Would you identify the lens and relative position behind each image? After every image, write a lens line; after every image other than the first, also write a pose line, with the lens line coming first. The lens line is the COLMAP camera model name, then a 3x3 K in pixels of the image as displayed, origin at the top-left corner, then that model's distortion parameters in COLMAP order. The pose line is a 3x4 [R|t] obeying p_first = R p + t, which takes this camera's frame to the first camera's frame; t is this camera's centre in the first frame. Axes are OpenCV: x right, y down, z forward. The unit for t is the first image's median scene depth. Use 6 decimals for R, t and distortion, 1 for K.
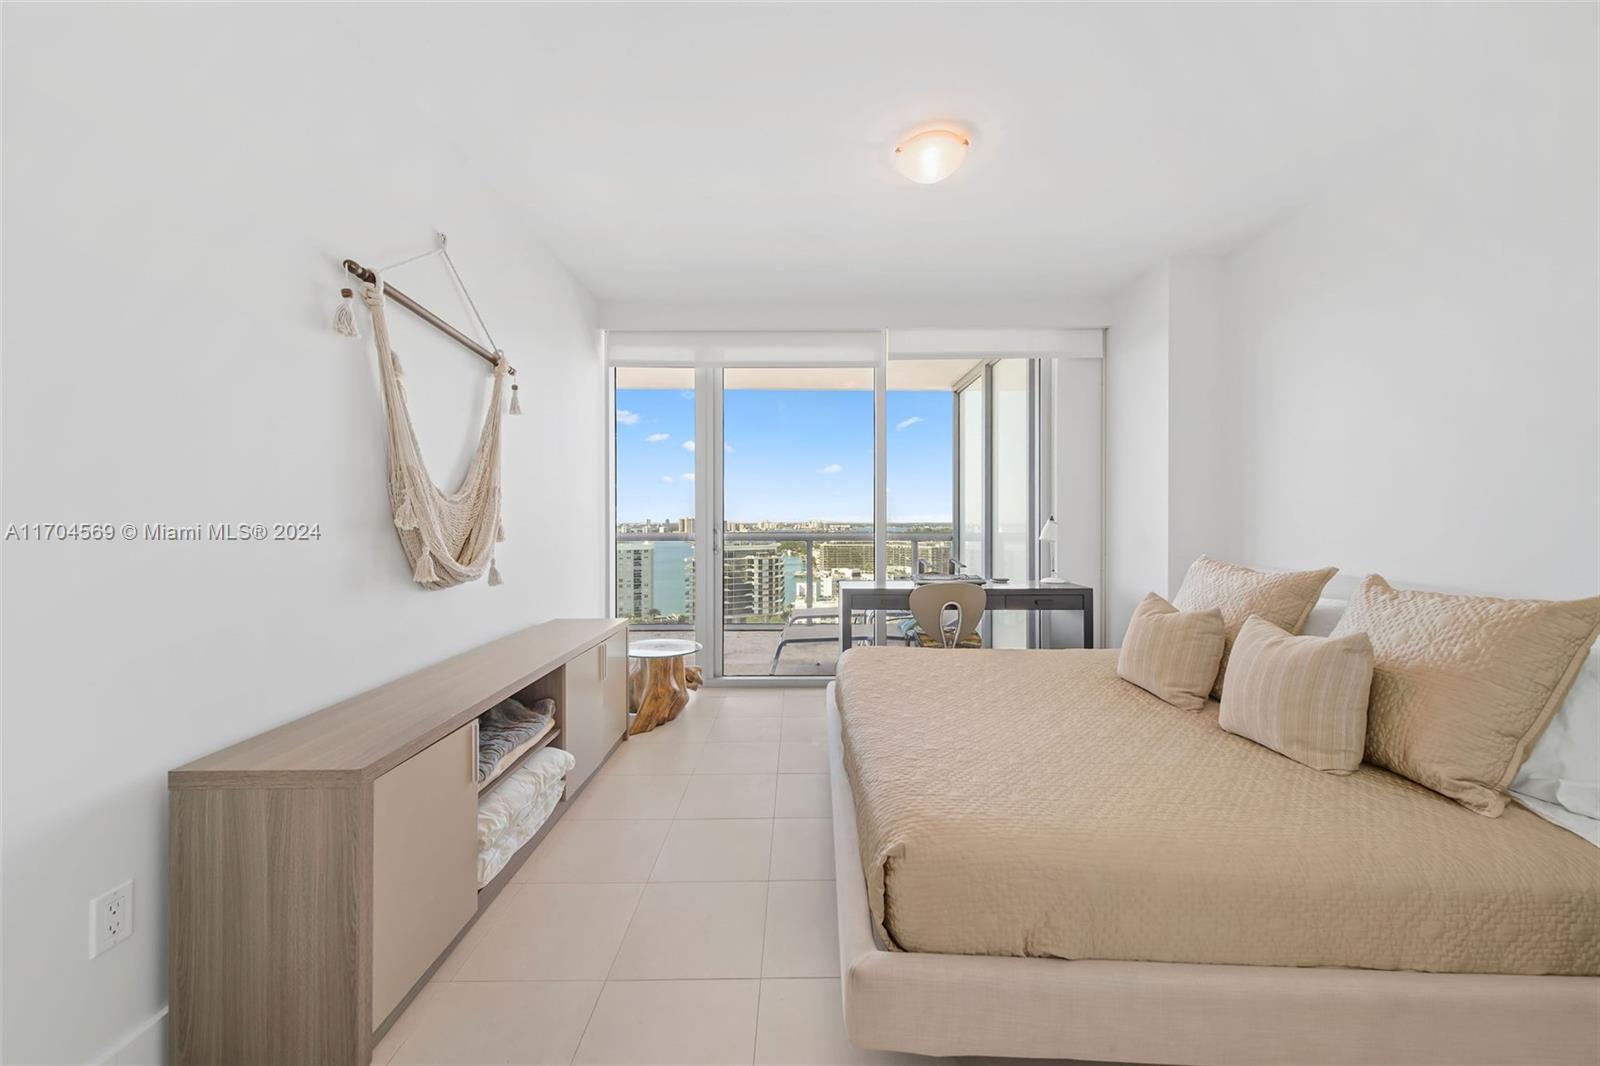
lens RADIAL K [[573.1, 0, 806.0], [0, 573.1, 518.4], [0, 0, 1]] dist [-0.000778, -0.000265]
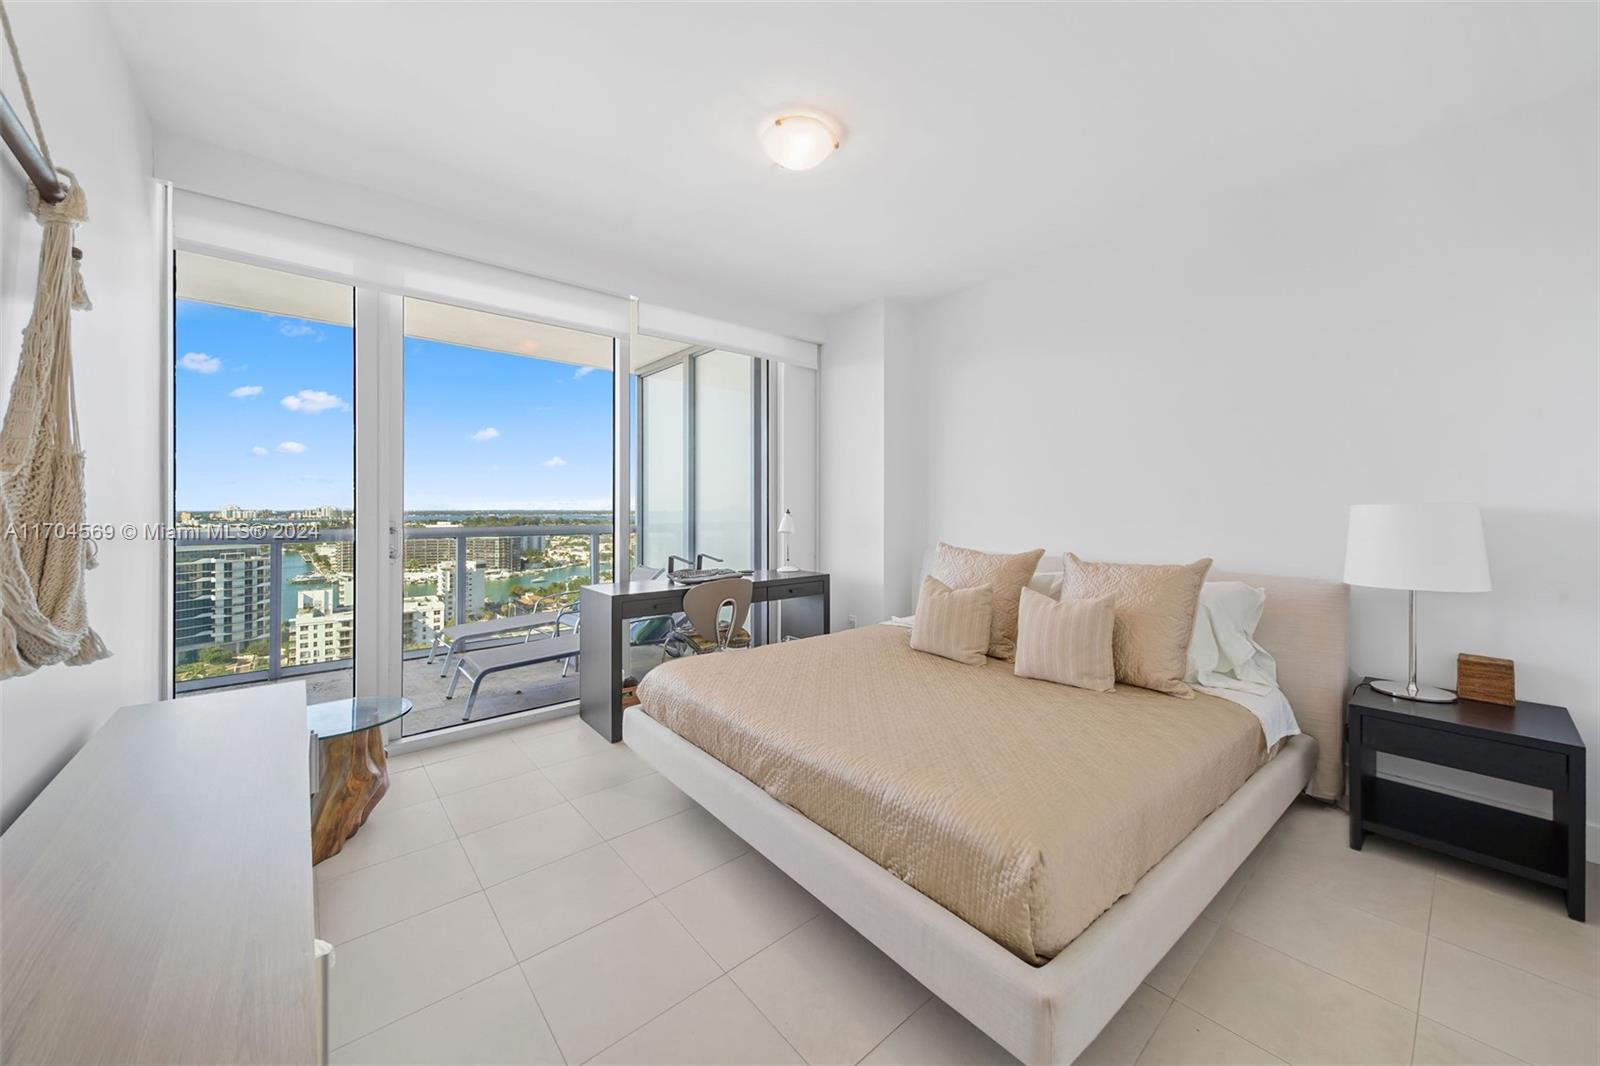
lens RADIAL K [[576.2, 0, 806.8], [0, 576.2, 504.9], [0, 0, 1]] dist [0.010640, -0.004128]
pose [[0.759716, 0.005100, 0.650235, -0.235398], [-0.004134, 0.999987, -0.003013, -0.009060], [-0.650242, -0.000399, 0.759727, 0.144152]]
